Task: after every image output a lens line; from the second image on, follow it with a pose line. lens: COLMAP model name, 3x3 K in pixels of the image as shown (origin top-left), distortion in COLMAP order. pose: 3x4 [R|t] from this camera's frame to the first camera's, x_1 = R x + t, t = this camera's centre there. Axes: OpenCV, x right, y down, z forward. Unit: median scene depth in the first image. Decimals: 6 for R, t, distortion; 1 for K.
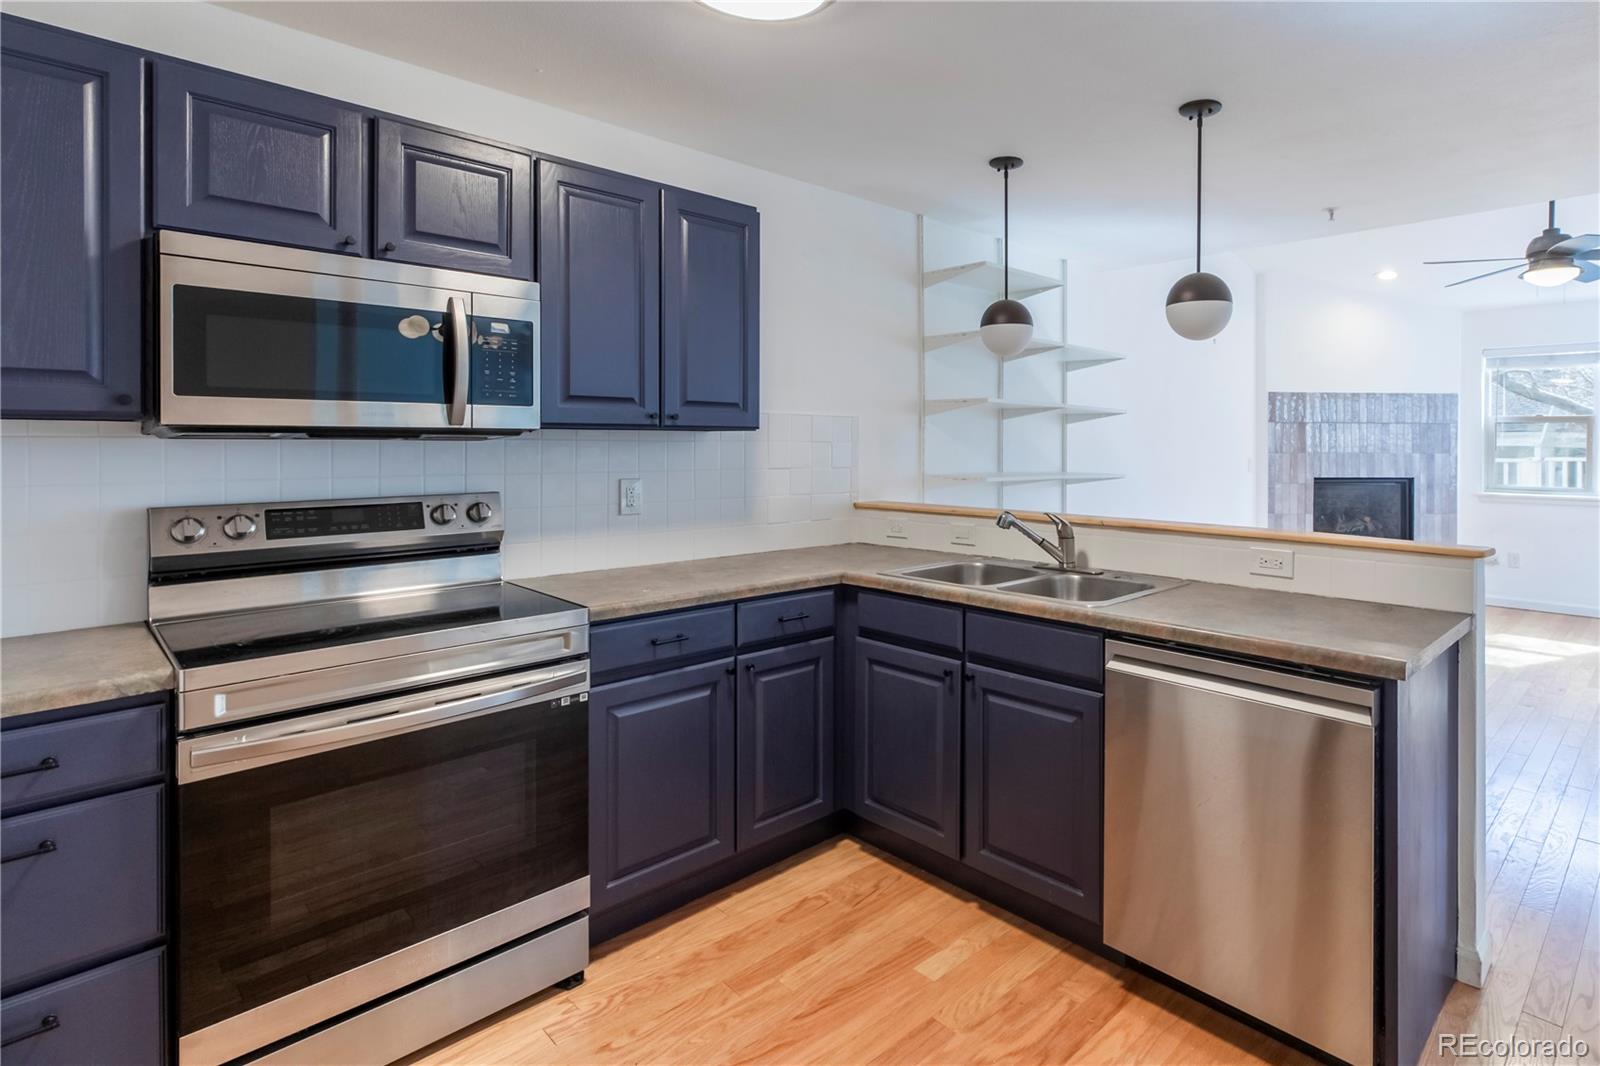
lens RADIAL K [[828.5, 0, 928.2], [0, 828.5, 442.7], [0, 0, 1]] dist [0.007537, 0.000807]
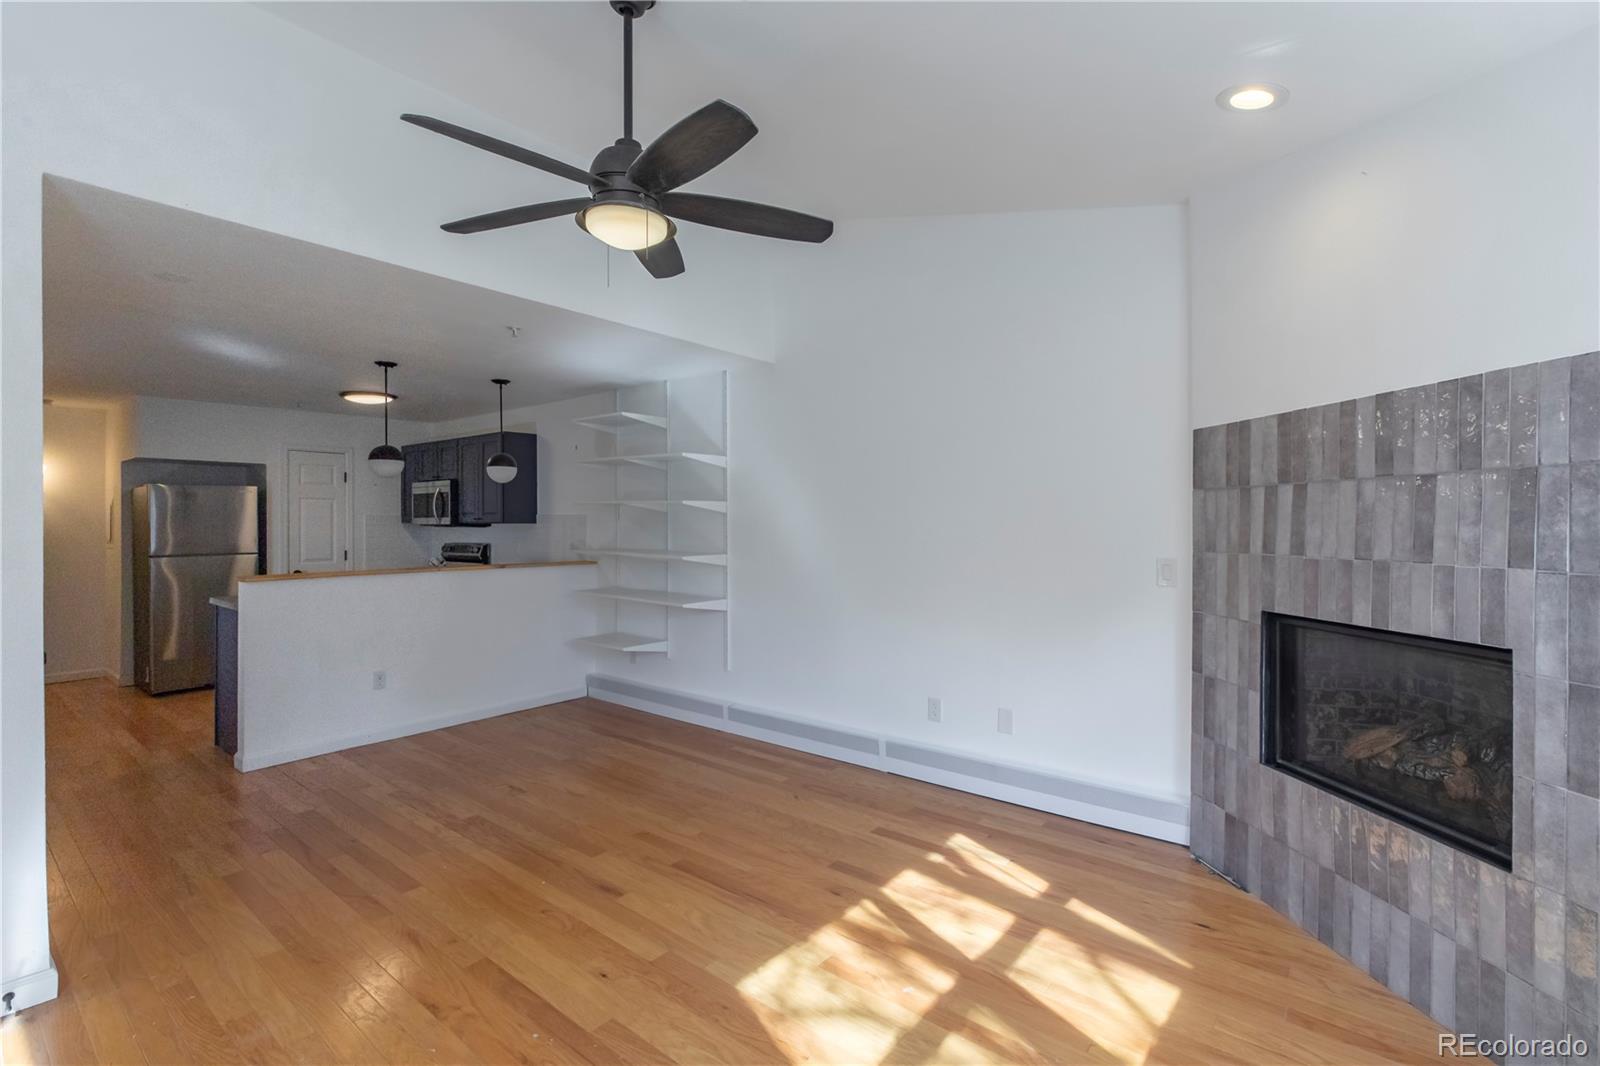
lens RADIAL K [[722.8, 0, 810.0], [0, 722.8, 527.3], [0, 0, 1]] dist [-0.001142, -0.000414]
pose [[0.073678, 0.000655, -0.997282, 1.678132], [-0.000964, 0.999999, 0.000586, -0.004361], [0.997282, 0.000919, 0.073678, 1.485391]]
